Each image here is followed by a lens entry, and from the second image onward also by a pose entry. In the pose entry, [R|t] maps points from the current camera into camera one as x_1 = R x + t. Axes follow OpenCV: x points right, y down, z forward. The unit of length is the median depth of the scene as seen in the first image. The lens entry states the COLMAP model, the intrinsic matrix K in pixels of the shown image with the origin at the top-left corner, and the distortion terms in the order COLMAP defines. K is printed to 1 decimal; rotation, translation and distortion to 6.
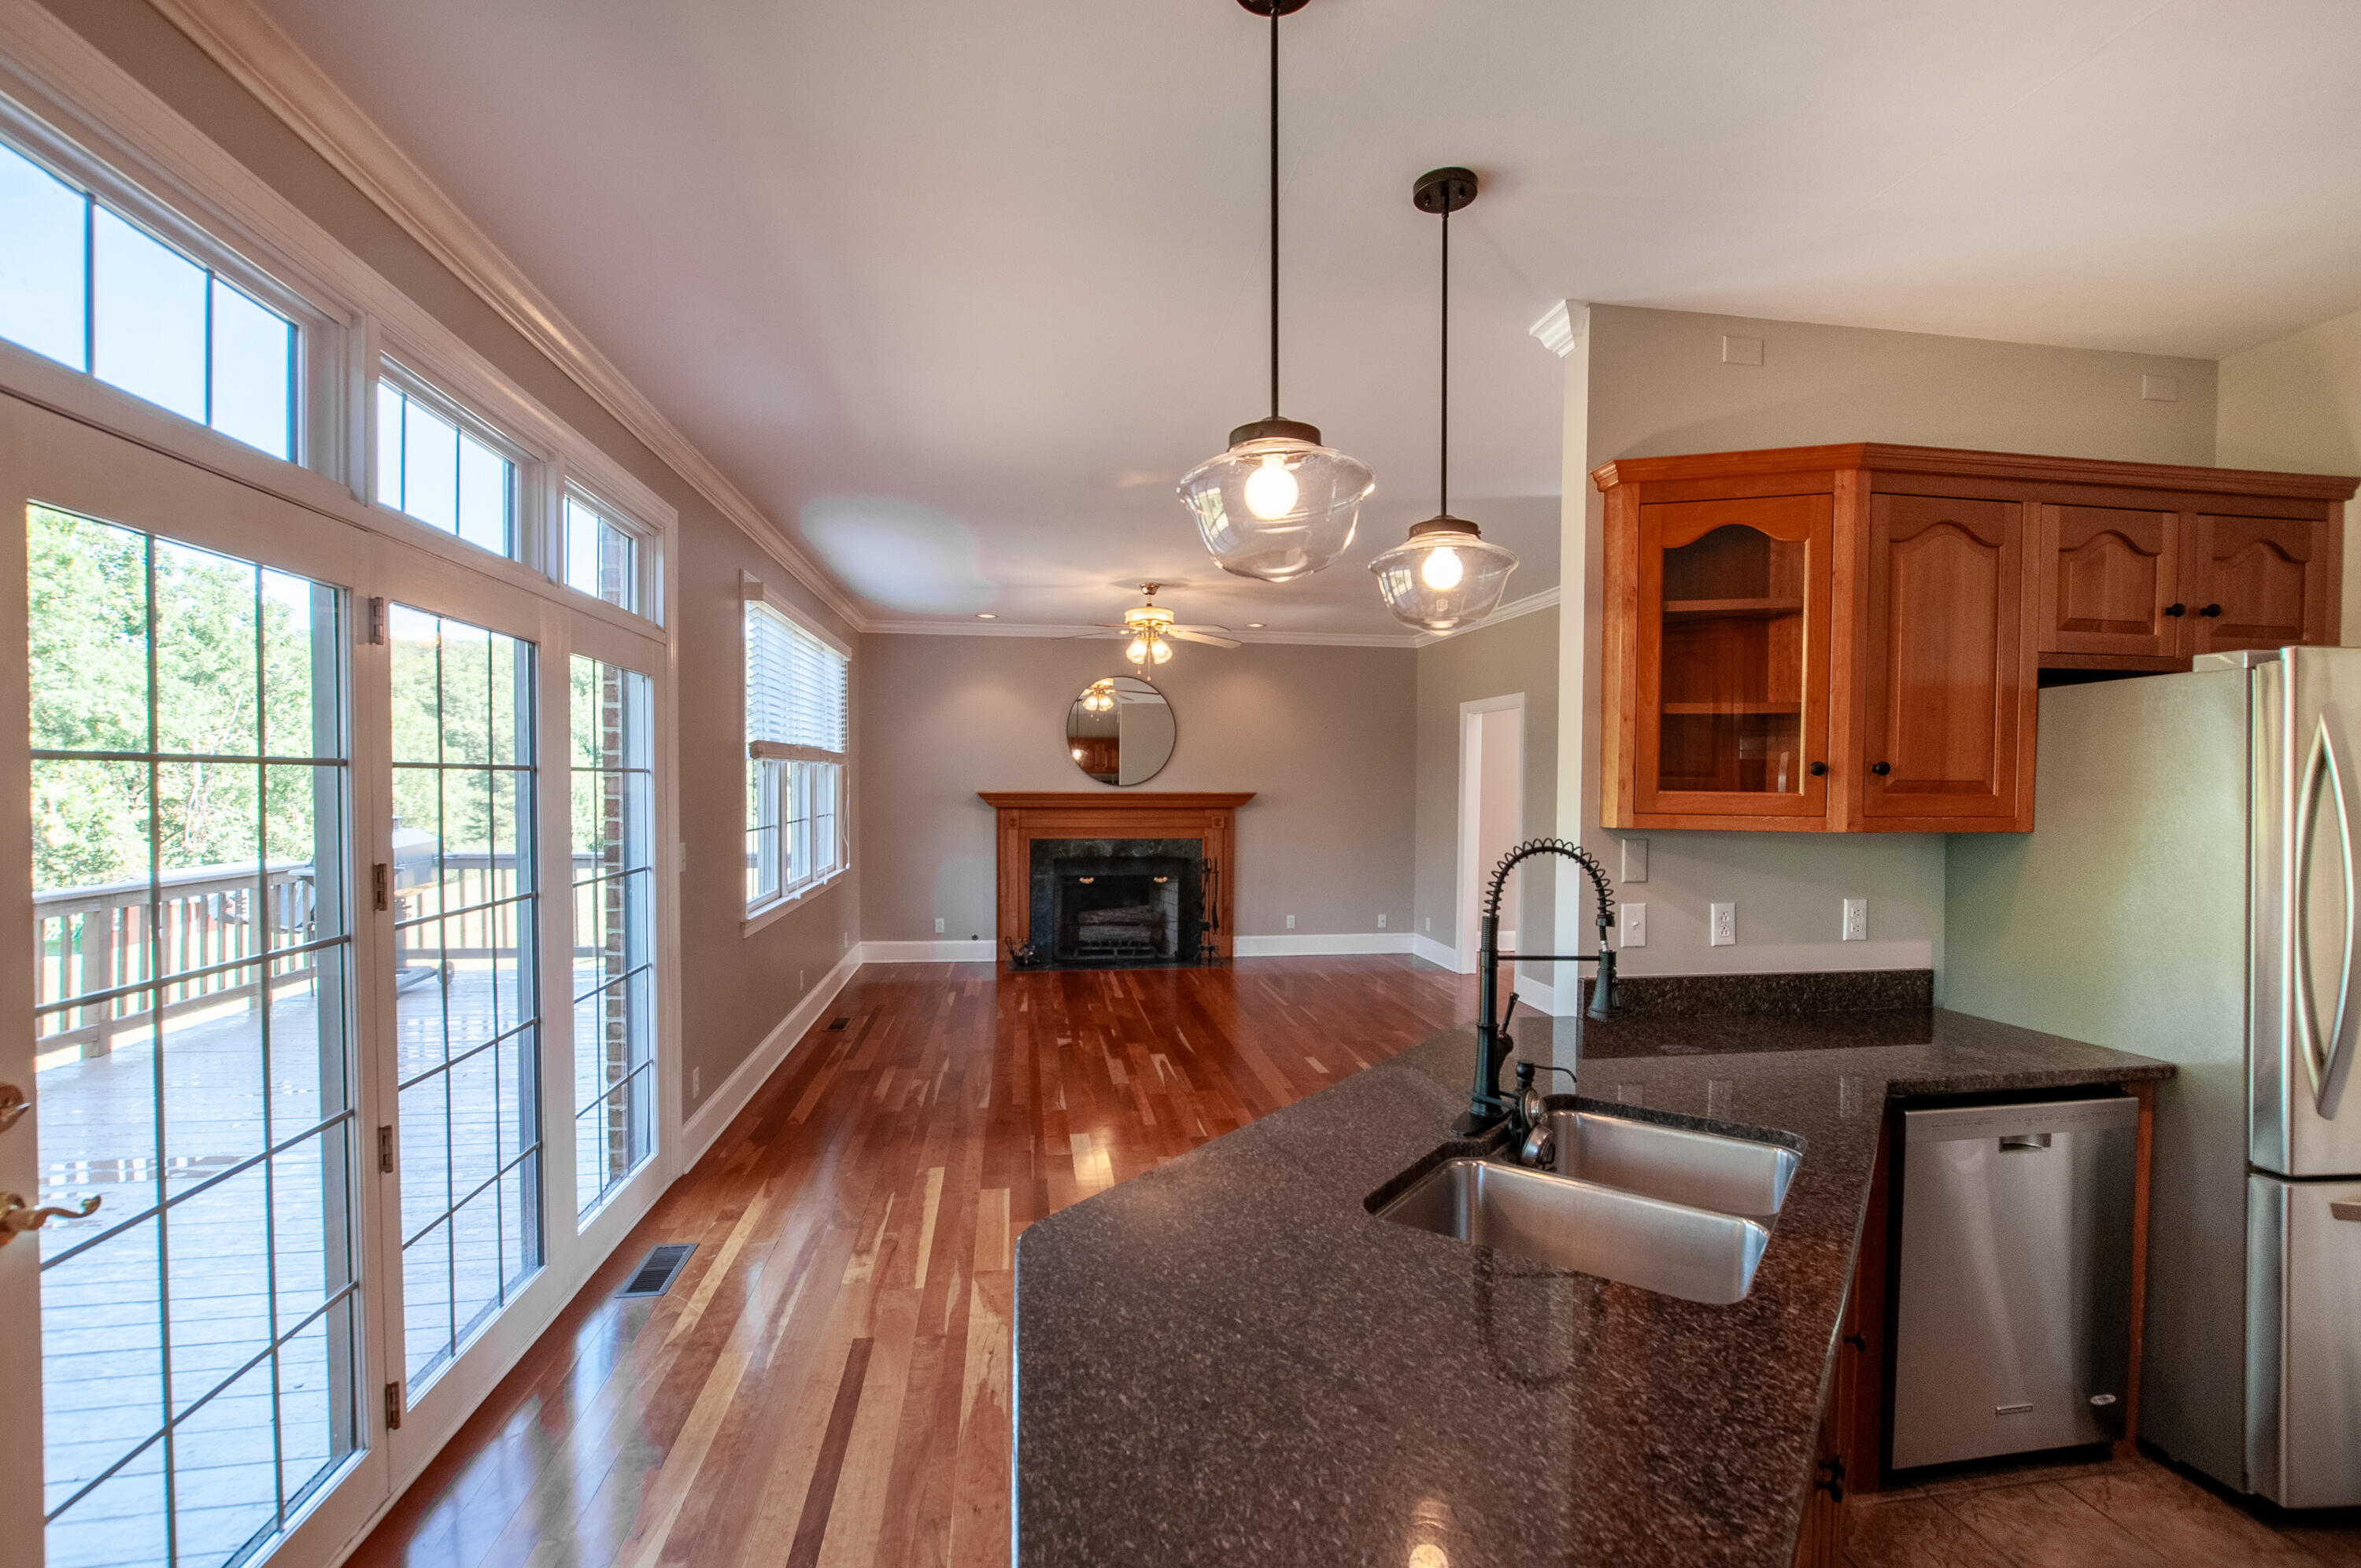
lens RADIAL K [[1032.7, 0, 1173.0], [0, 1032.7, 811.2], [0, 0, 1]] dist [-0.019351, 0.000058]
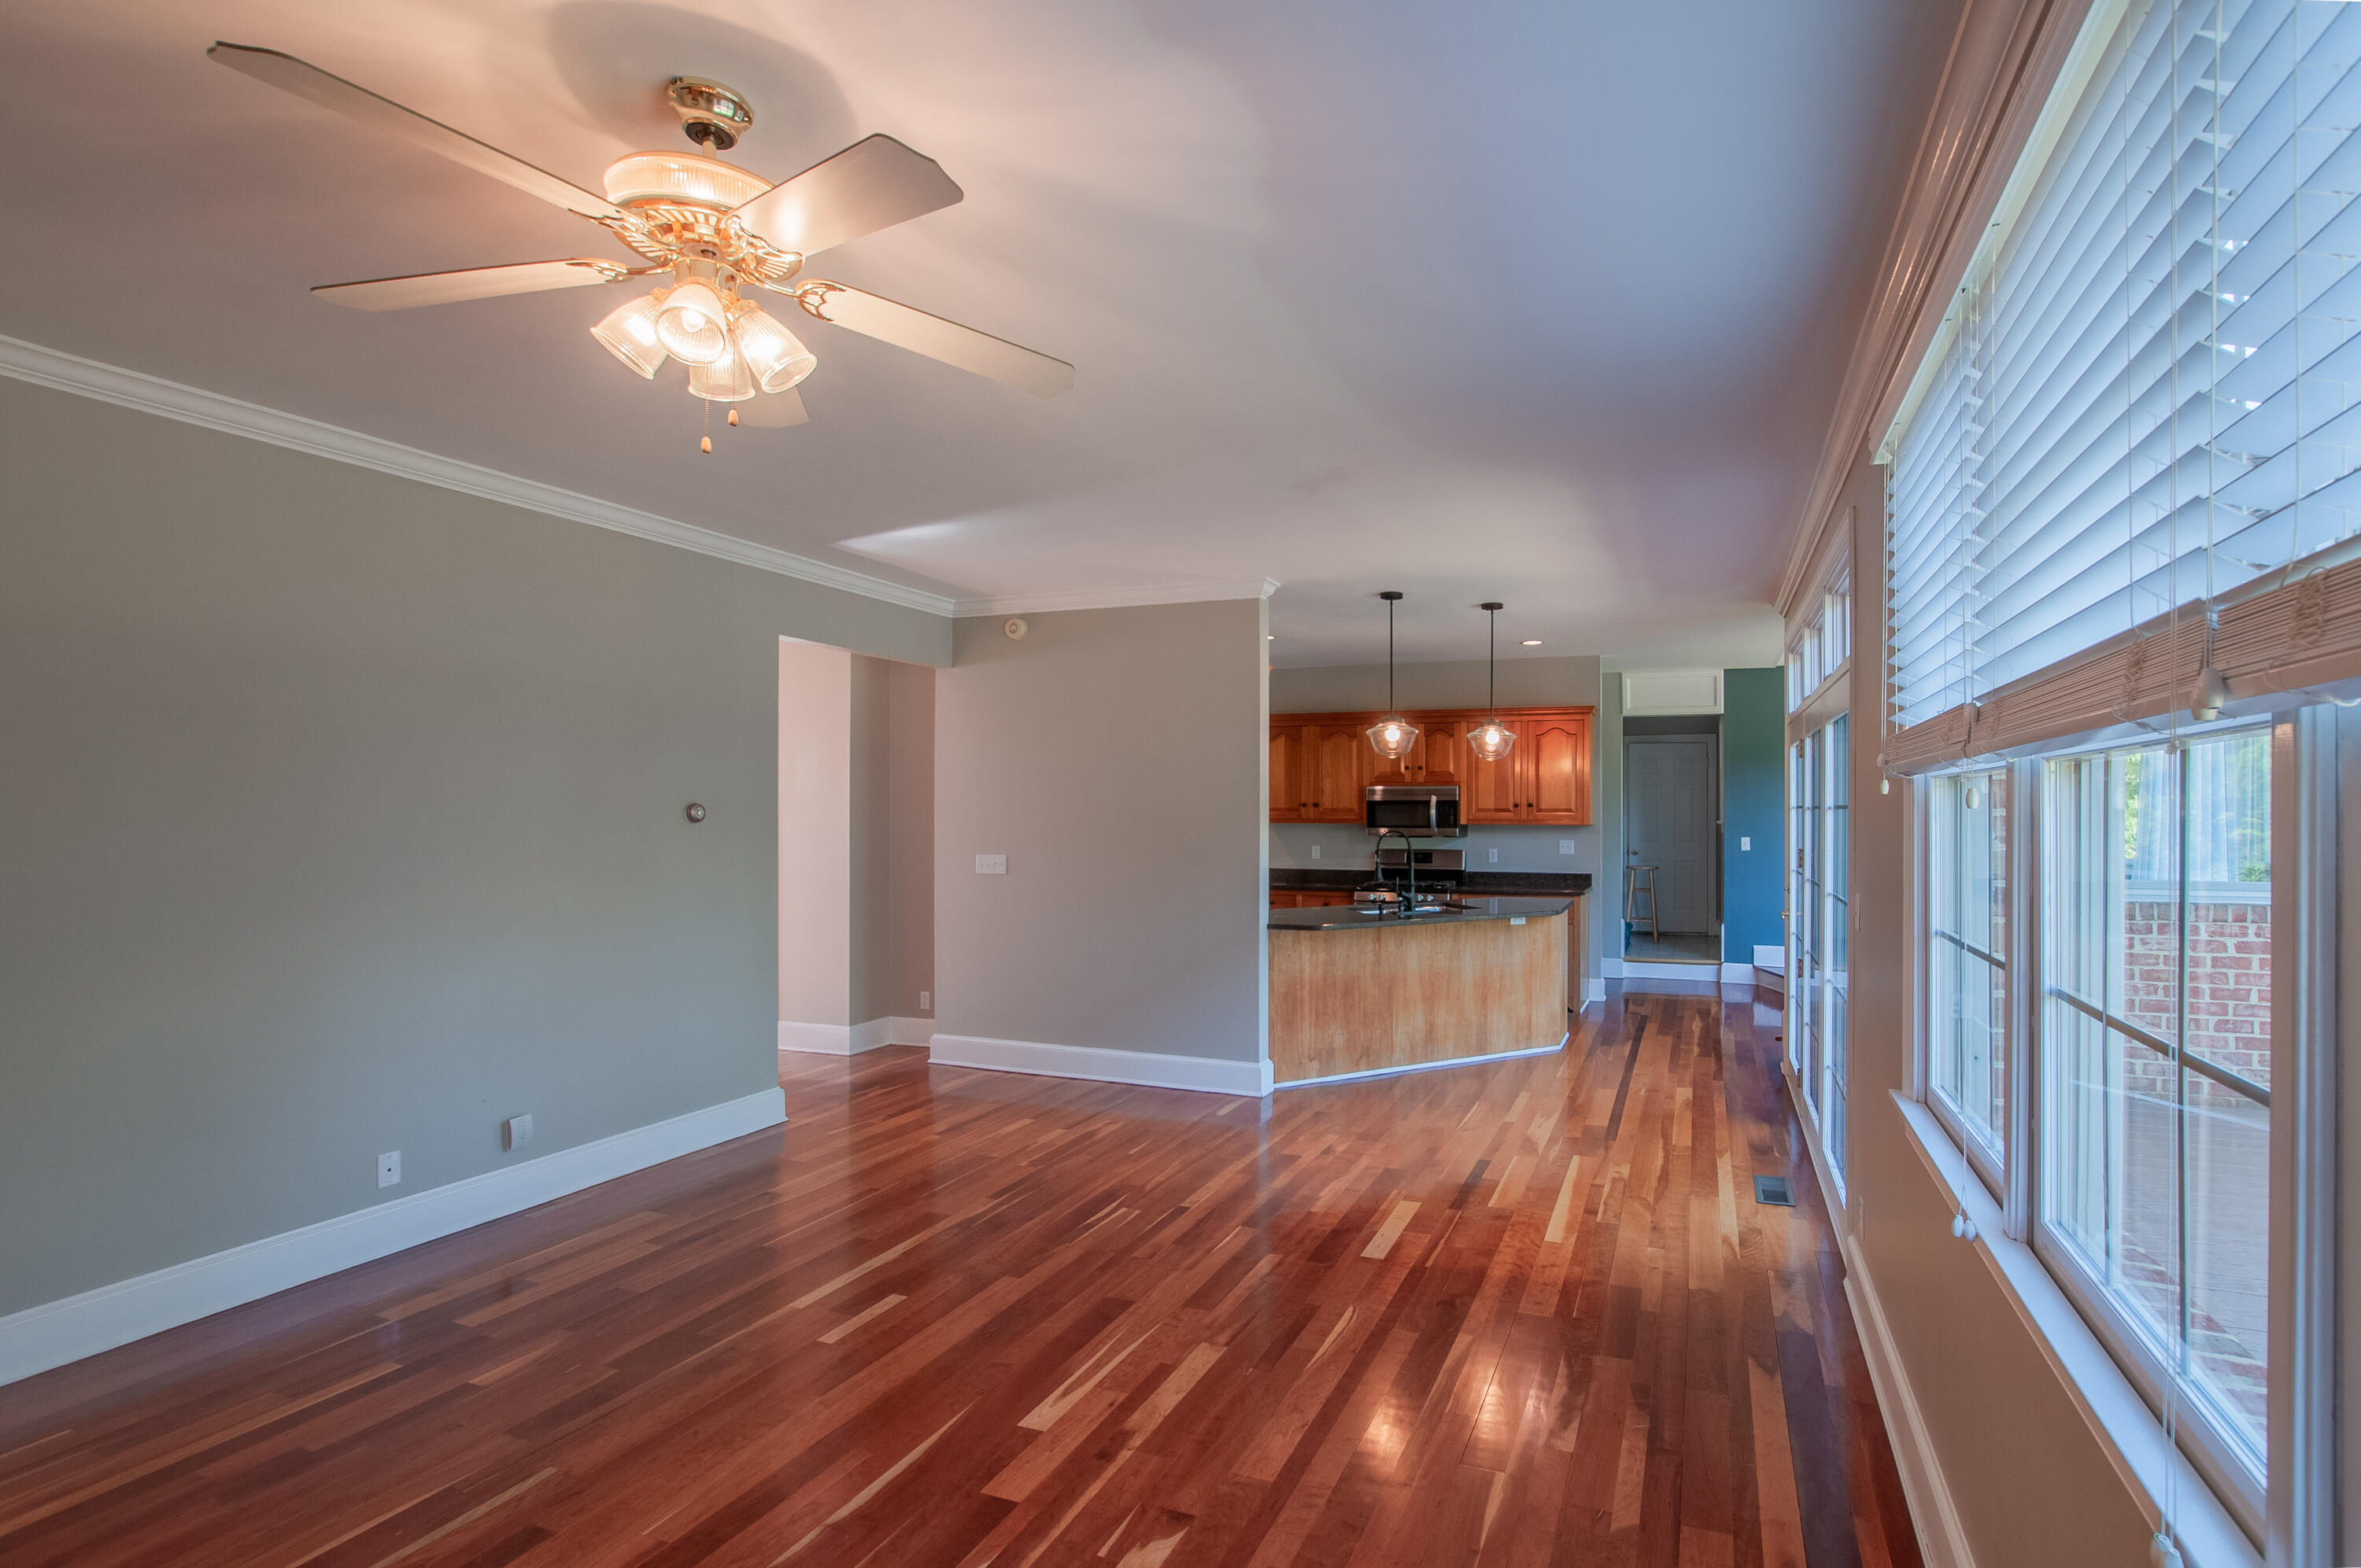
lens RADIAL K [[1089.1, 0, 1355.9], [0, 1089.1, 804.9], [0, 0, 1]] dist [-0.029143, 0.001406]
pose [[-0.898176, -0.005785, 0.439599, -0.263679], [0.006406, 0.999635, 0.026243, -0.034380], [-0.439590, 0.026387, -0.897811, 1.032317]]
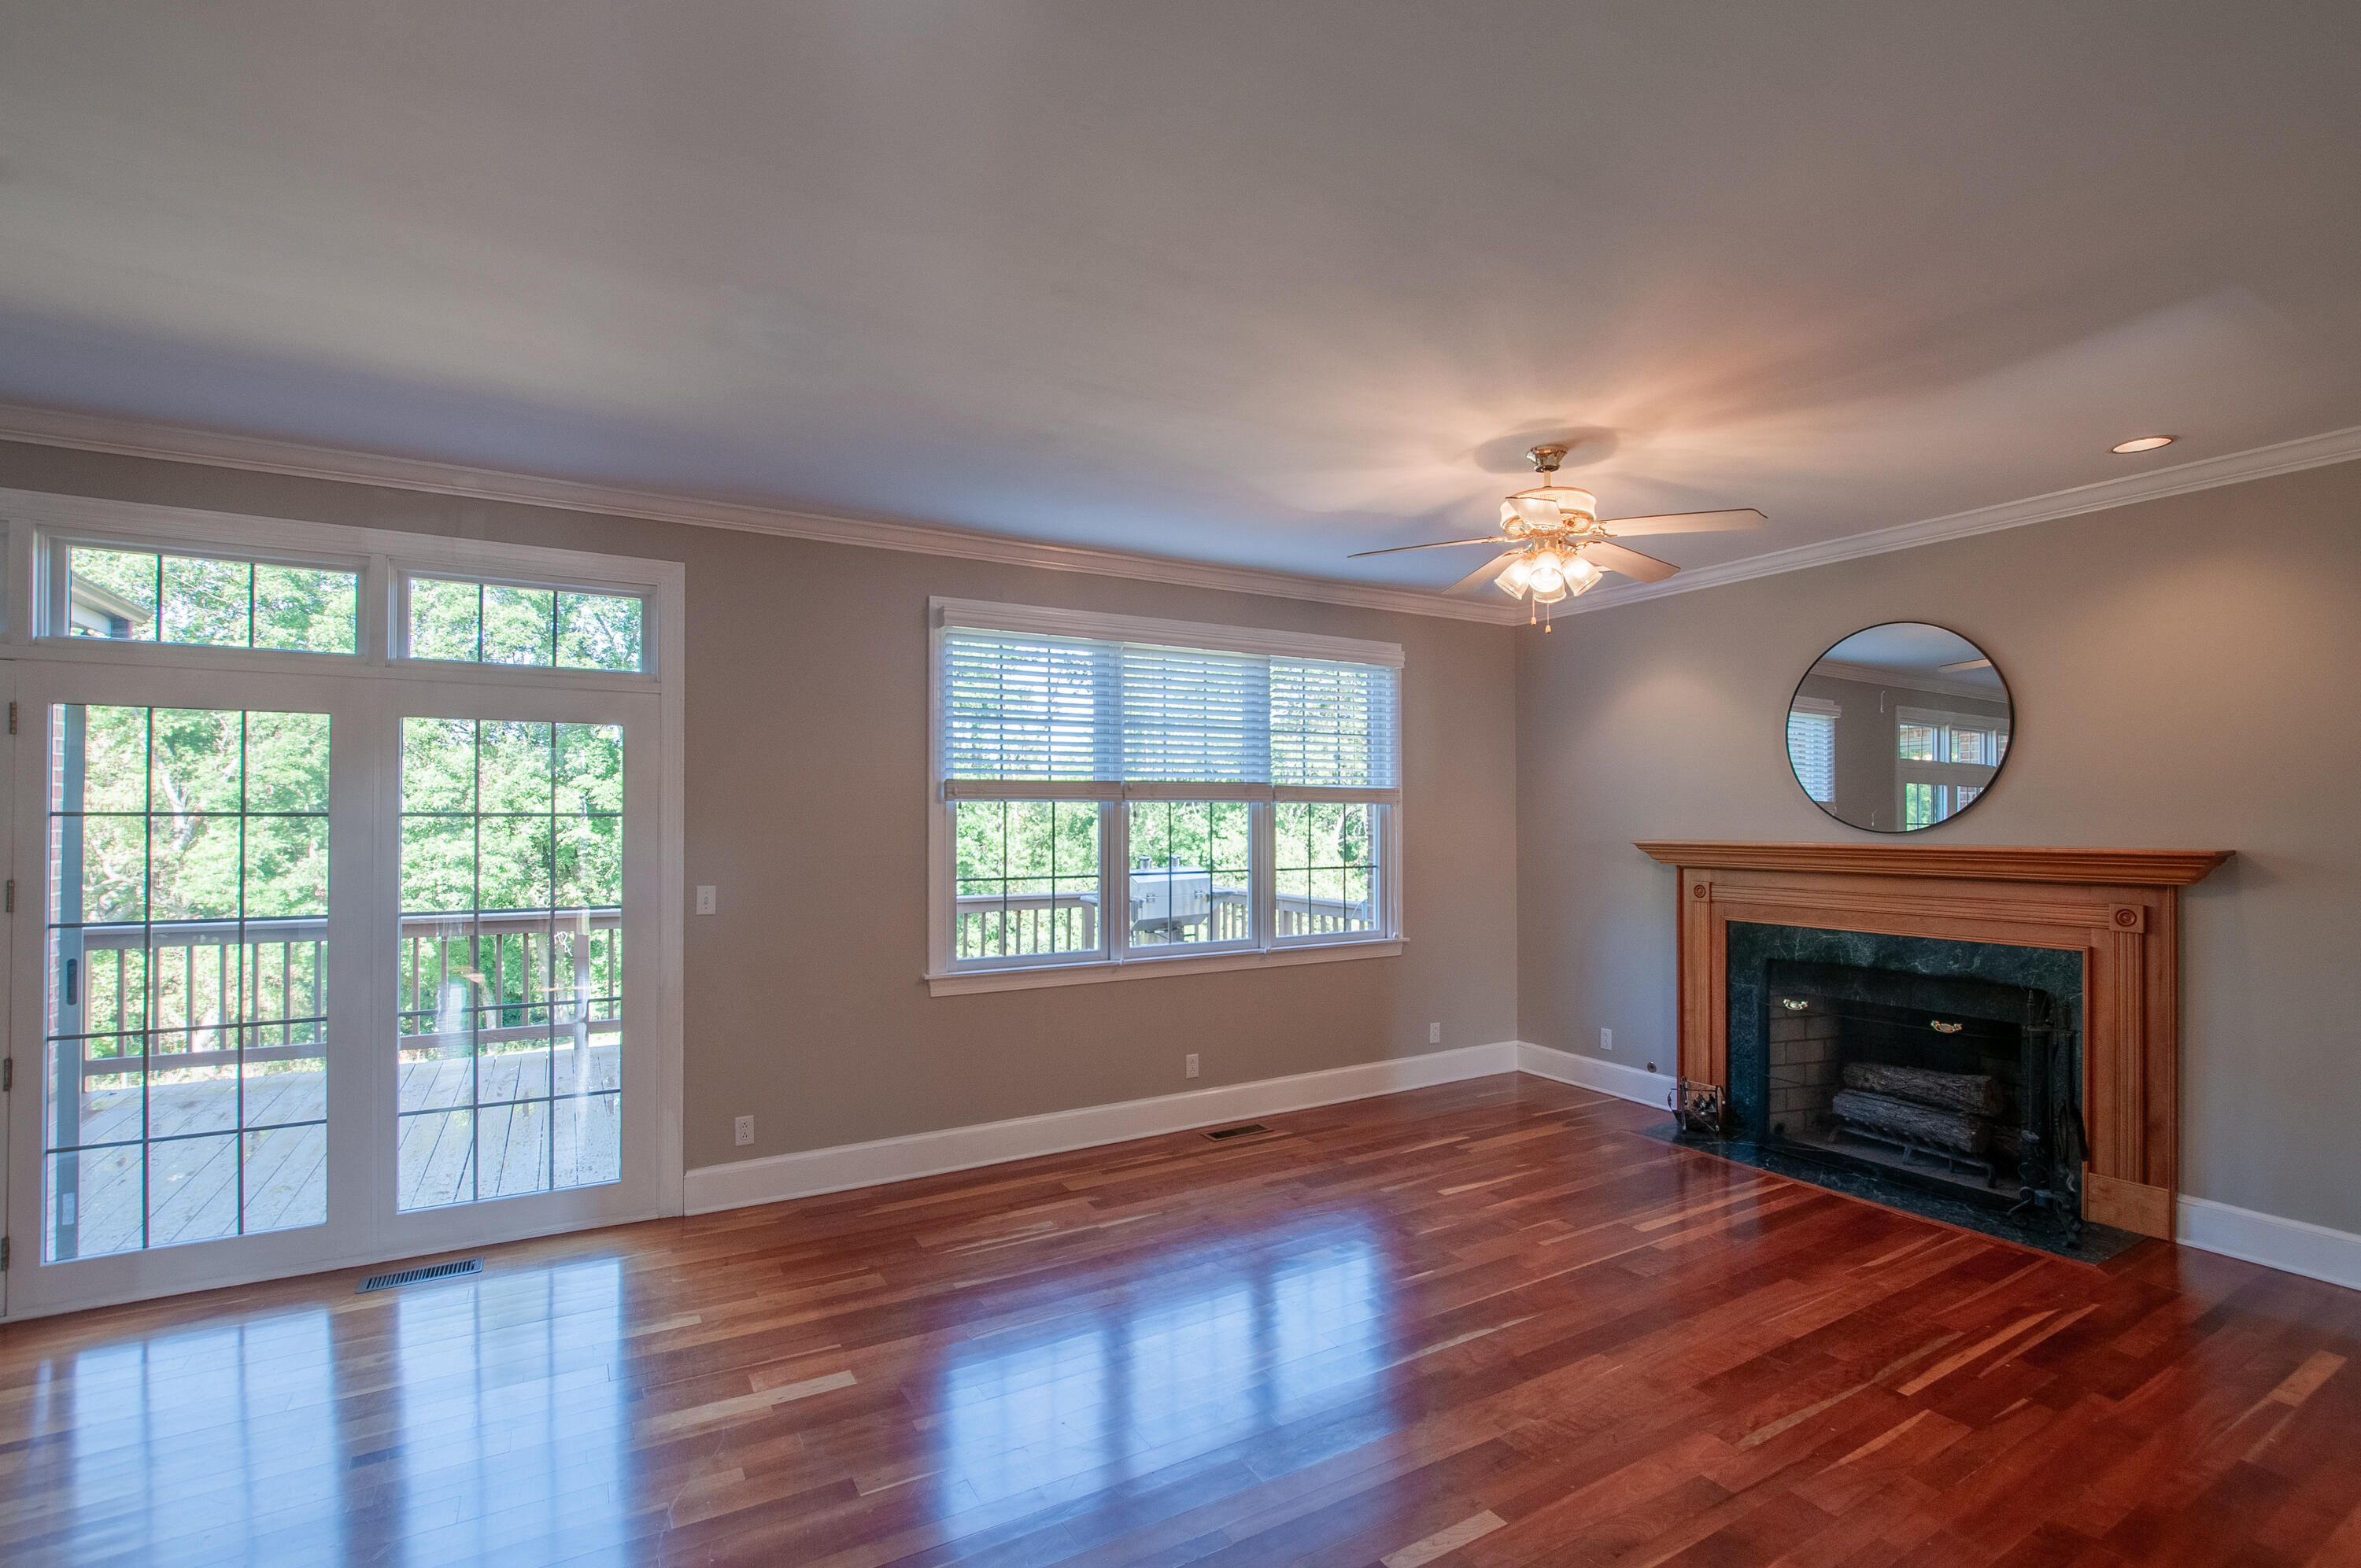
lens RADIAL K [[1059.5, 0, 1188.8], [0, 1059.5, 802.0], [0, 0, 1]] dist [-0.018609, 0.000920]
pose [[0.380468, -0.020723, -0.924562, 0.353836], [-0.026205, 0.999106, -0.033177, -0.015263], [0.924423, 0.036851, 0.379585, 0.550411]]
